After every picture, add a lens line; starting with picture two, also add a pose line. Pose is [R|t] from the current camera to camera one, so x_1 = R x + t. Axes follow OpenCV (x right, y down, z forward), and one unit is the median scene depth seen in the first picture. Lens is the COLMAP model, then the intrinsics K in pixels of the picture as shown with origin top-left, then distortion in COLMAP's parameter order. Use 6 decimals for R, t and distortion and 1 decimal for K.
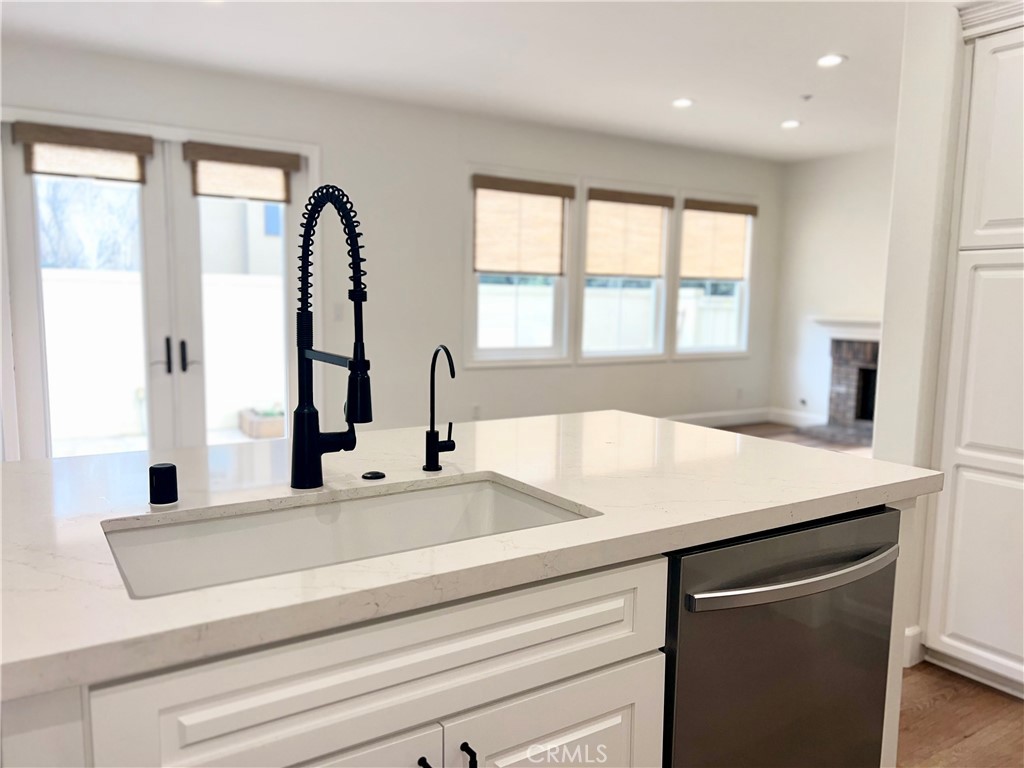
lens RADIAL K [[770.4, 0, 510.5], [0, 770.4, 388.6], [0, 0, 1]] dist [0.081884, -0.080427]
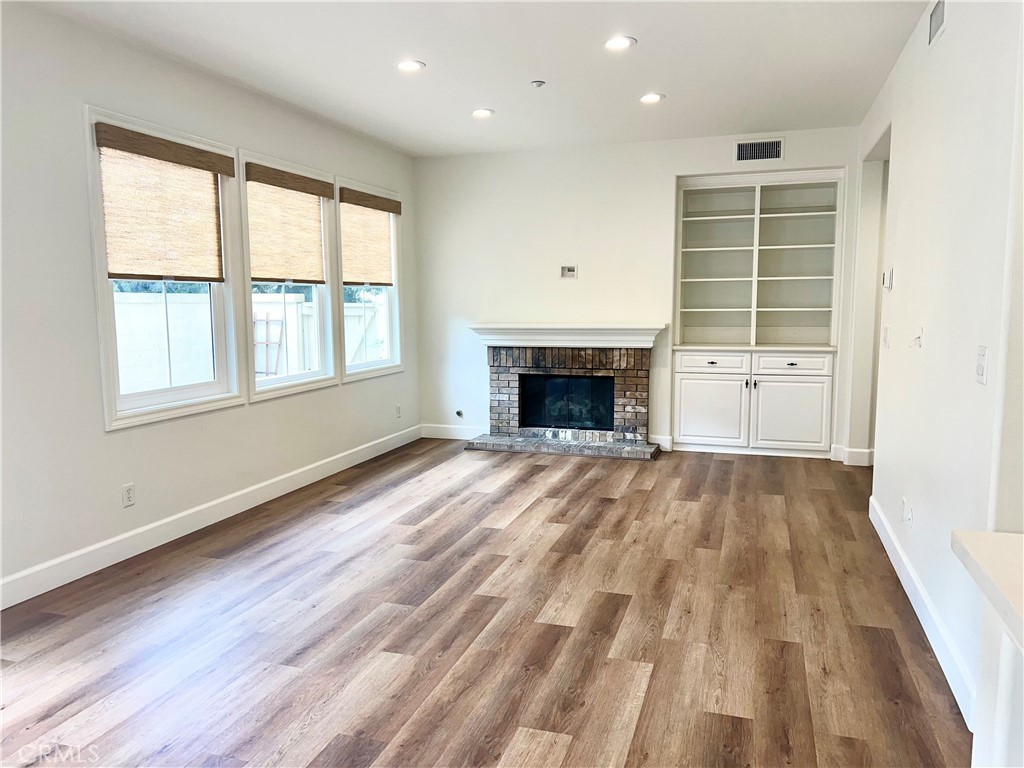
lens RADIAL K [[770.4, 0, 510.5], [0, 770.4, 388.6], [0, 0, 1]] dist [0.081884, -0.080427]
pose [[0.768434, -0.094543, 0.632906, -0.201047], [0.089849, 0.995169, 0.039569, -0.053501], [-0.633590, 0.026459, 0.773217, 0.280027]]
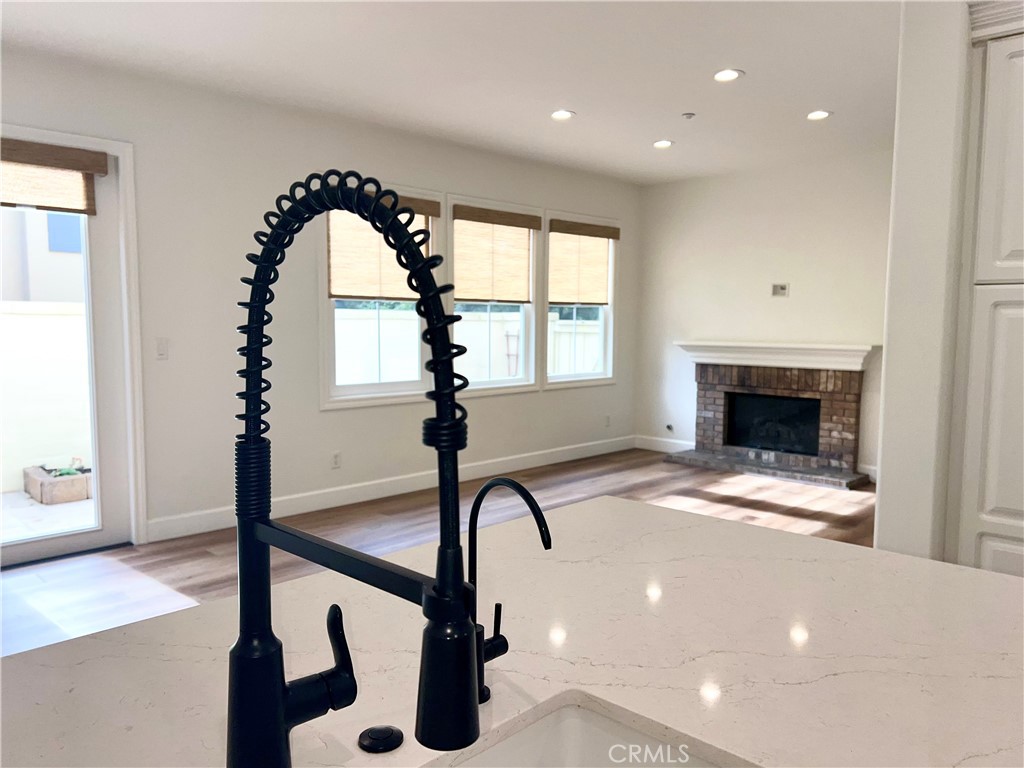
lens RADIAL K [[770.4, 0, 510.5], [0, 770.4, 388.6], [0, 0, 1]] dist [0.081884, -0.080427]
pose [[0.973481, -0.031570, 0.226580, -0.048201], [0.036739, 0.999151, -0.018631, -0.025609], [-0.225800, 0.026461, 0.973814, 0.110535]]
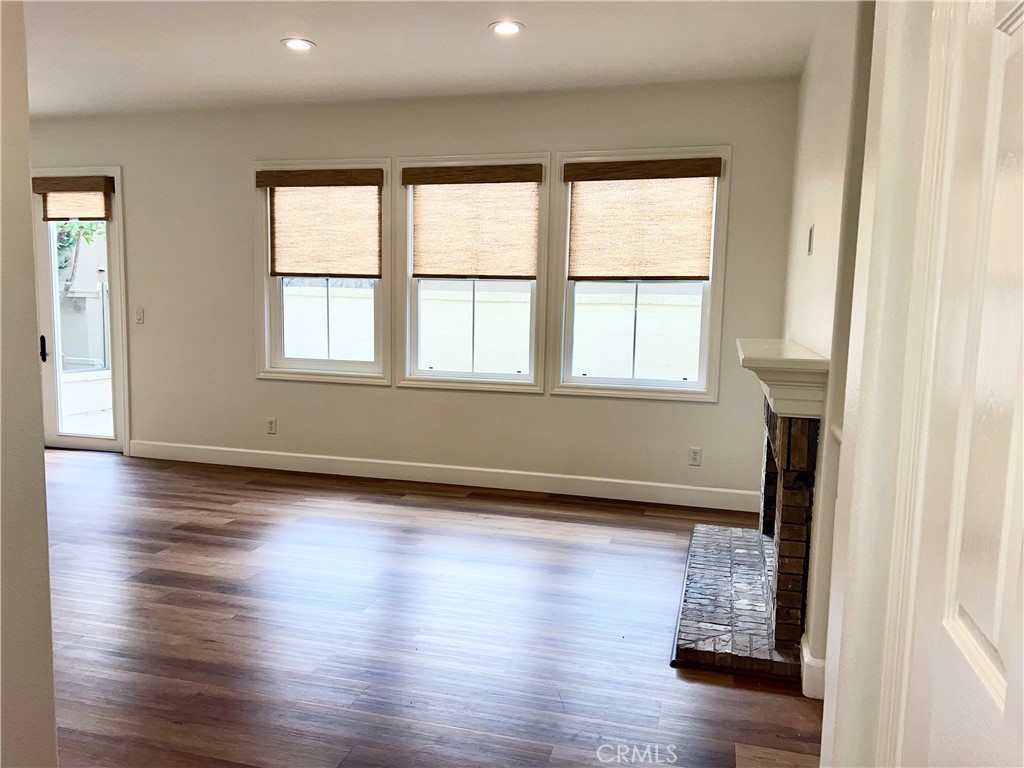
lens RADIAL K [[770.4, 0, 510.5], [0, 770.4, 388.6], [0, 0, 1]] dist [0.081884, -0.080427]
pose [[0.666336, 0.078796, -0.741476, 0.814584], [-0.094447, 0.995311, 0.020895, -0.059459], [0.739645, 0.056107, 0.670654, 0.564029]]
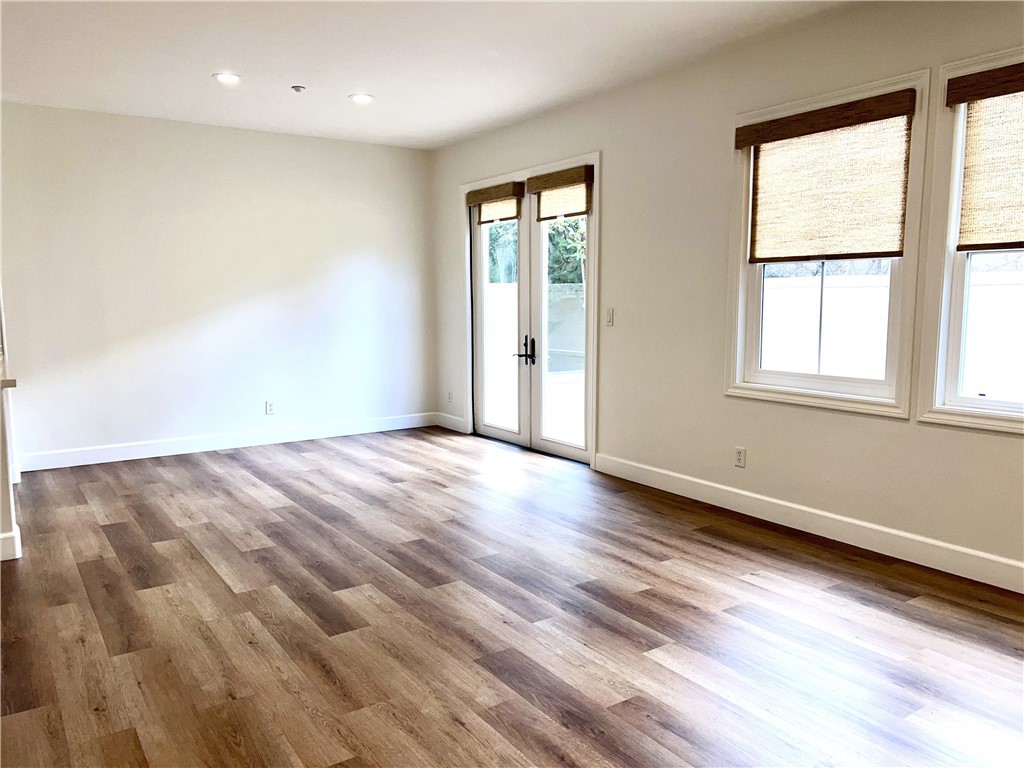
lens RADIAL K [[770.4, 0, 510.5], [0, 770.4, 388.6], [0, 0, 1]] dist [0.081884, -0.080427]
pose [[0.027522, 0.104955, -0.994096, 0.646142], [-0.104681, 0.989307, 0.101551, -0.081905], [0.994125, 0.101268, 0.038214, 0.728703]]
